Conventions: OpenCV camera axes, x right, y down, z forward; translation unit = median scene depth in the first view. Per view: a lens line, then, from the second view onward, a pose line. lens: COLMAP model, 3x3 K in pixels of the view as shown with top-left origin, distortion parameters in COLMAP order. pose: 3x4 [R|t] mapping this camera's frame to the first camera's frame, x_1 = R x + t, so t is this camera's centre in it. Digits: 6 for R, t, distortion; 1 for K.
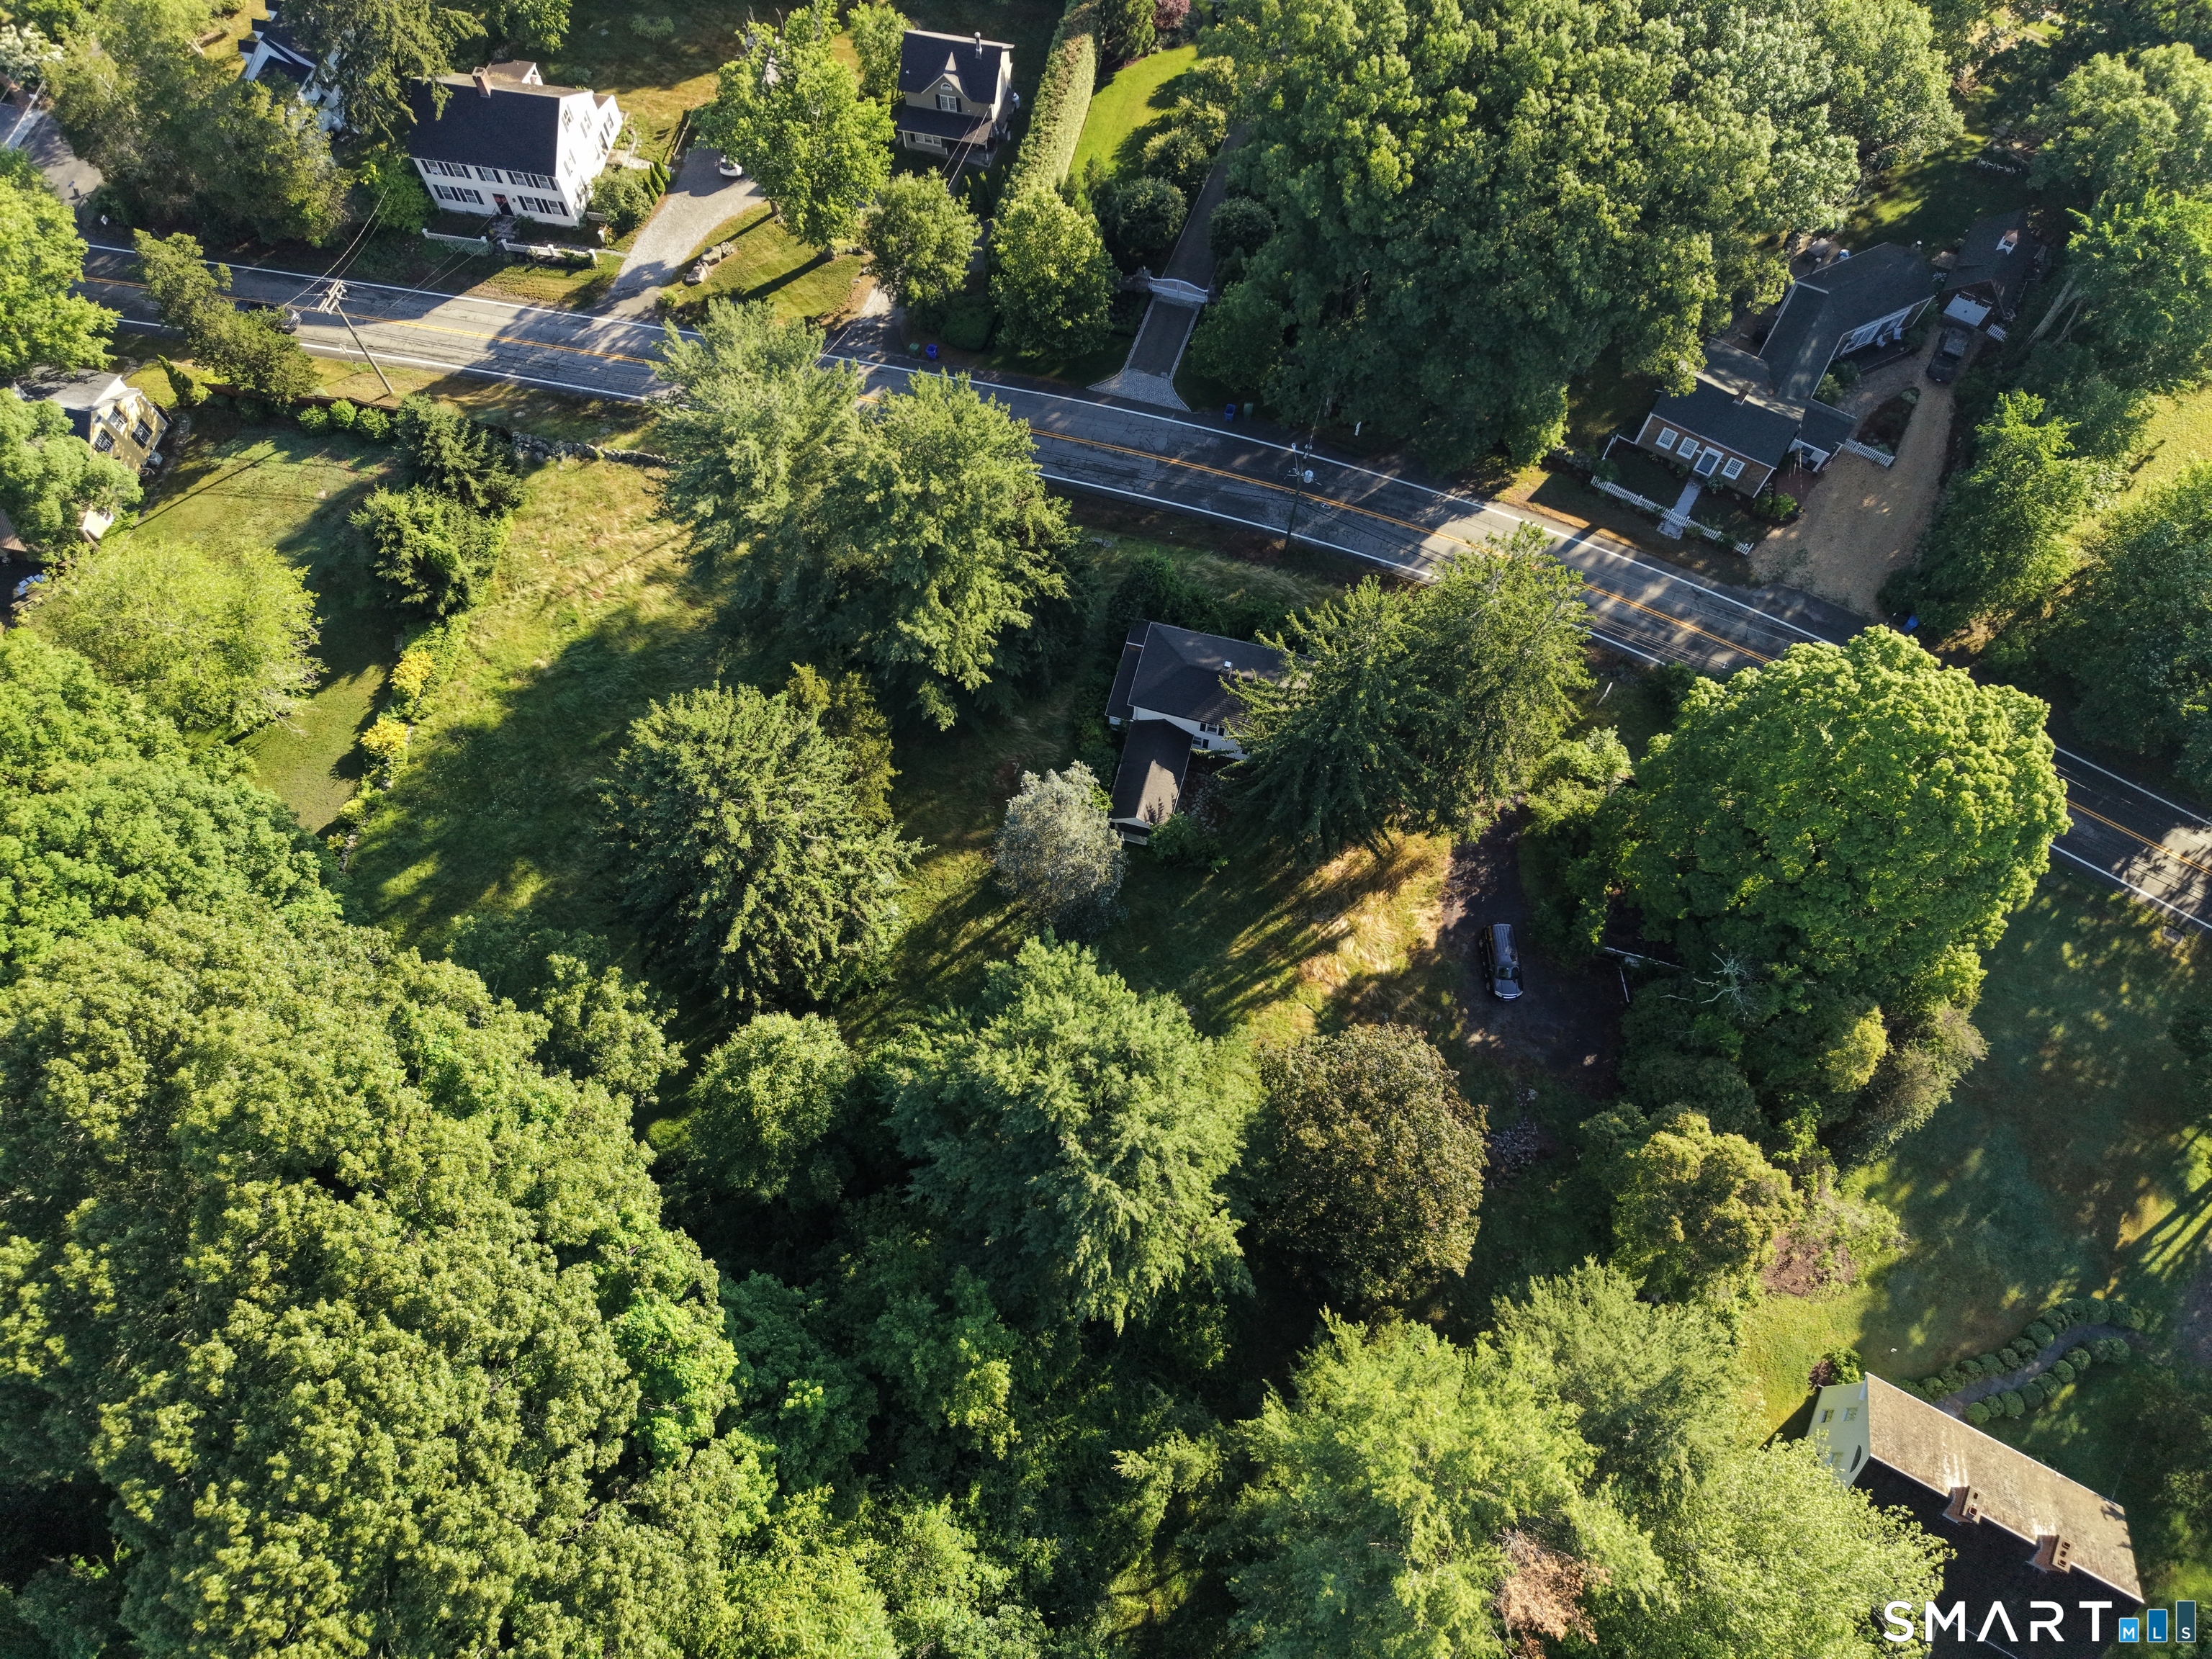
lens RADIAL K [[1489.5, 0, 1106.0], [0, 1489.5, 829.5], [0, 0, 1]] dist [-0.001140, -0.000061]
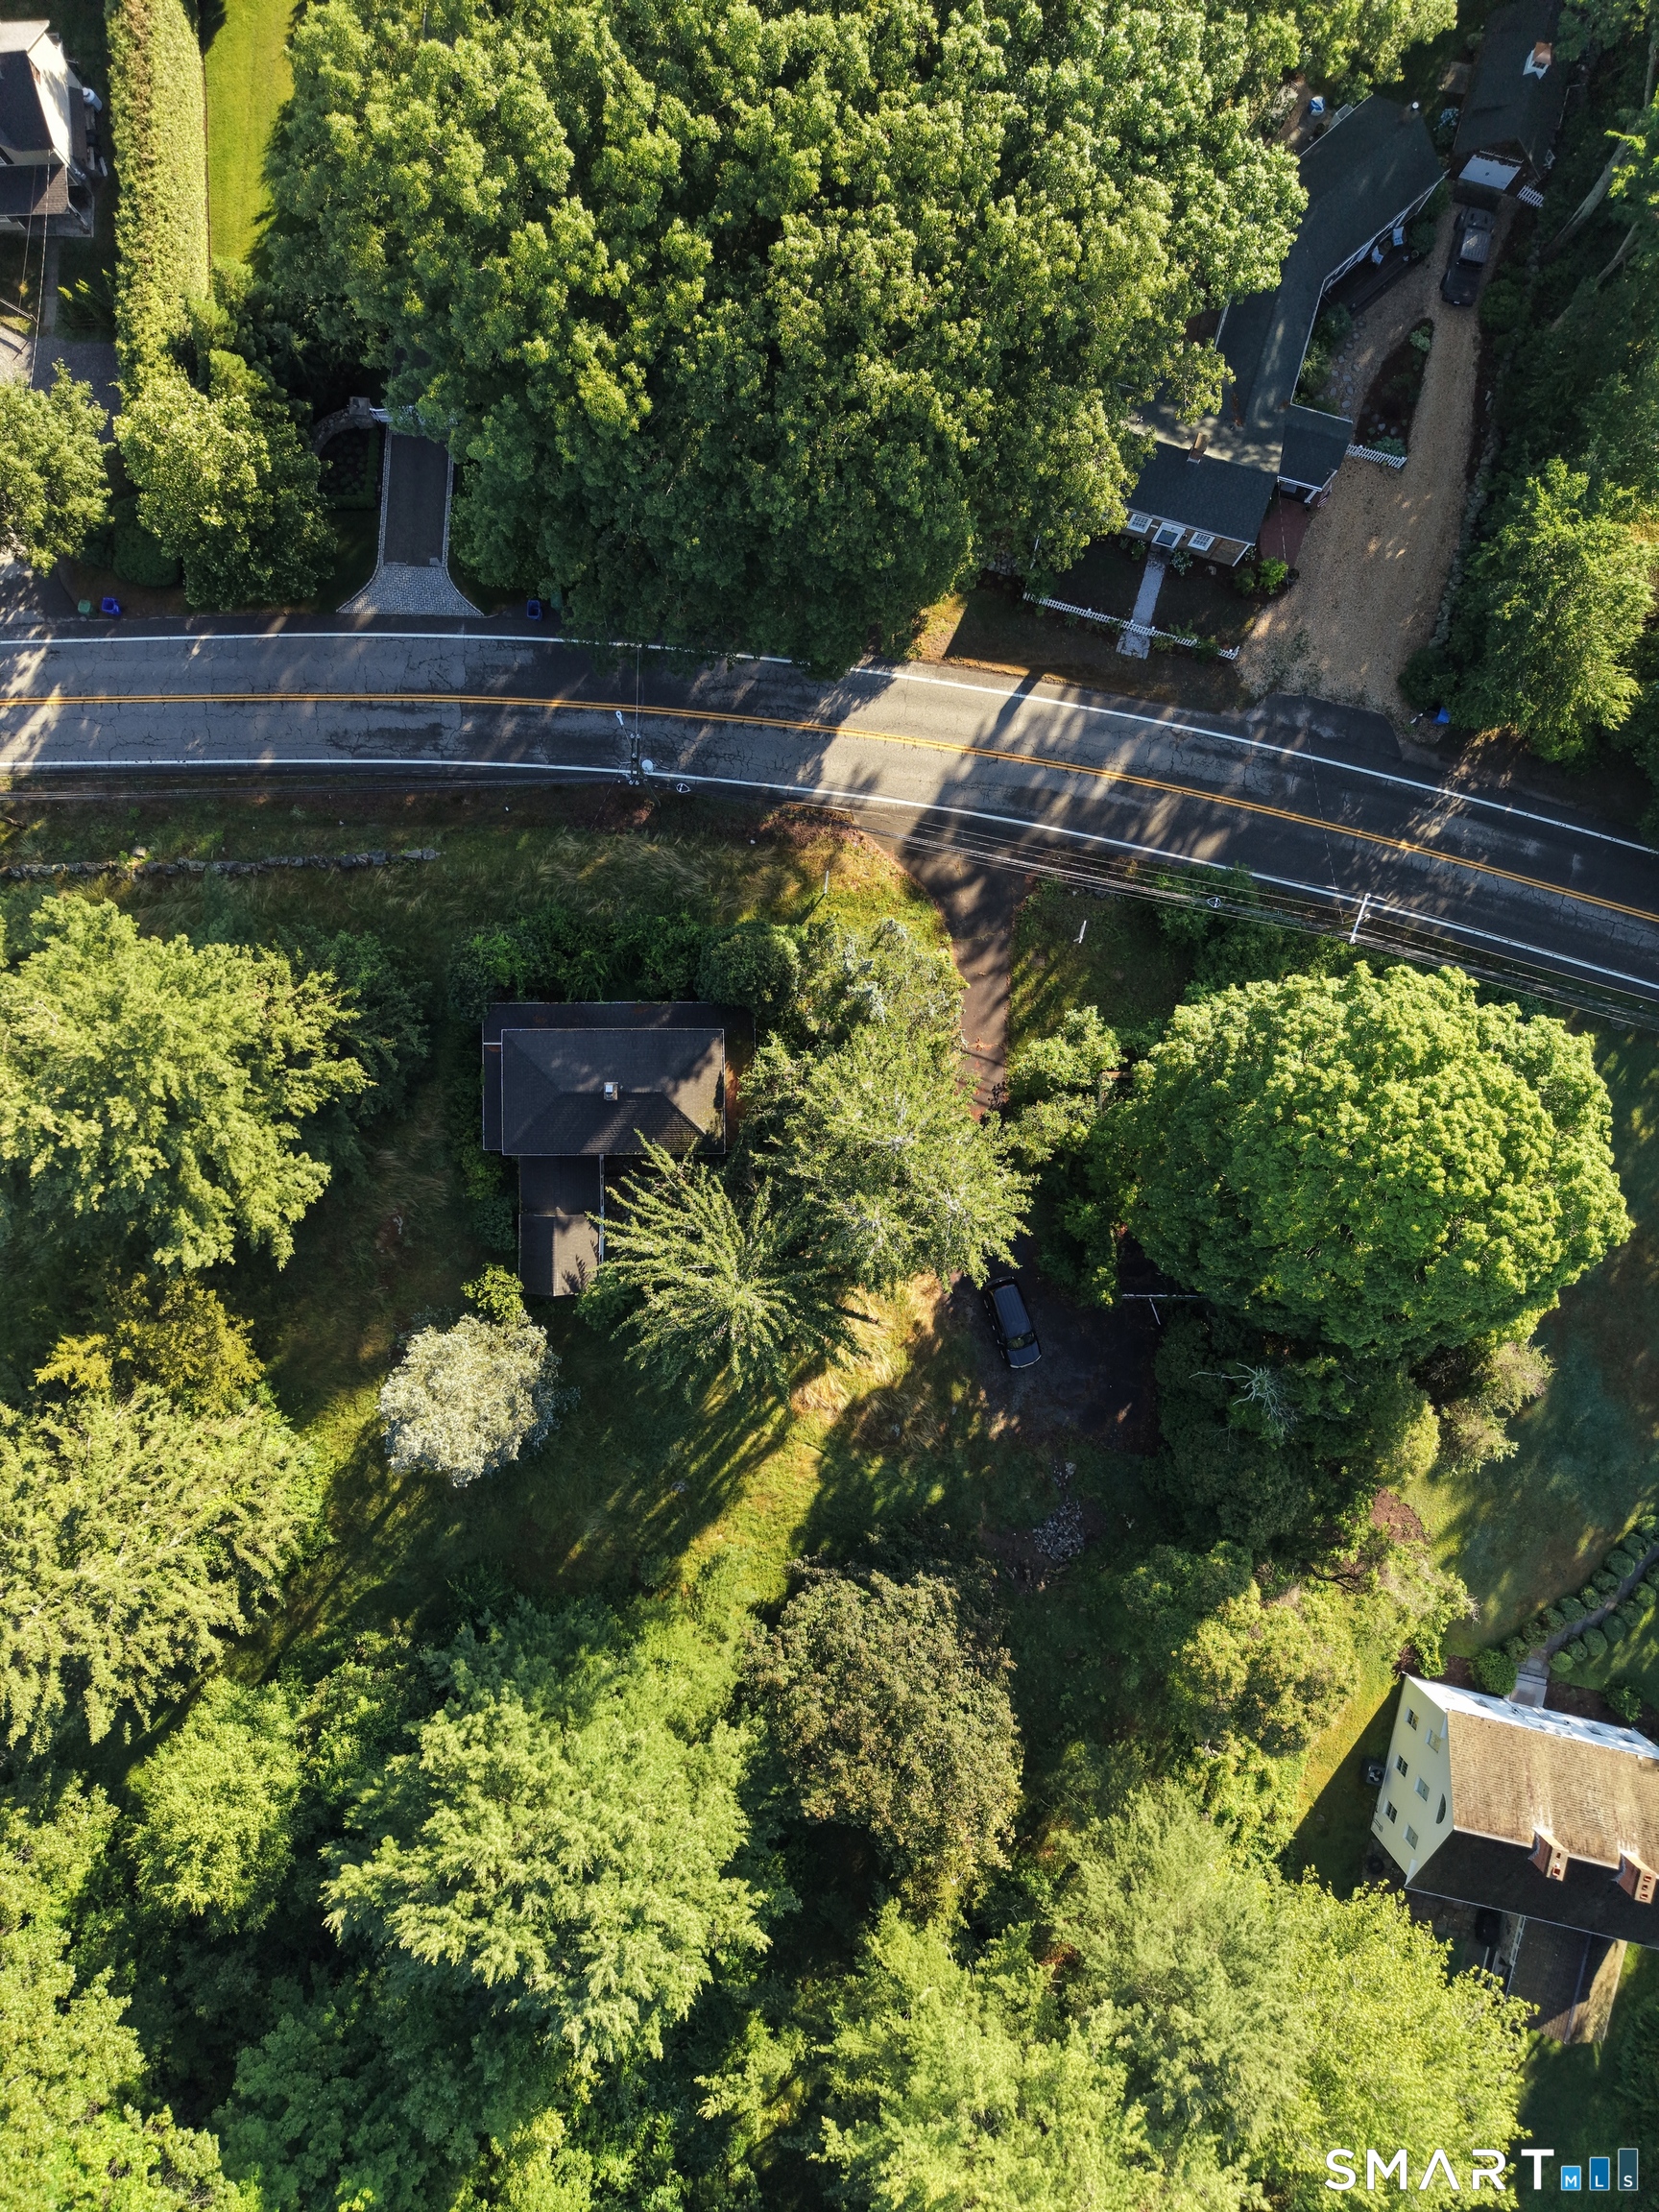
lens RADIAL K [[1489.5, 0, 842.3], [0, 1489.5, 1102.1], [0, 0, 1]] dist [-0.001140, -0.000061]
pose [[0.965089, -0.261698, 0.010822, 0.206680], [0.236301, 0.887765, 0.395013, -0.416417], [-0.112982, -0.378665, 0.918612, 0.280243]]
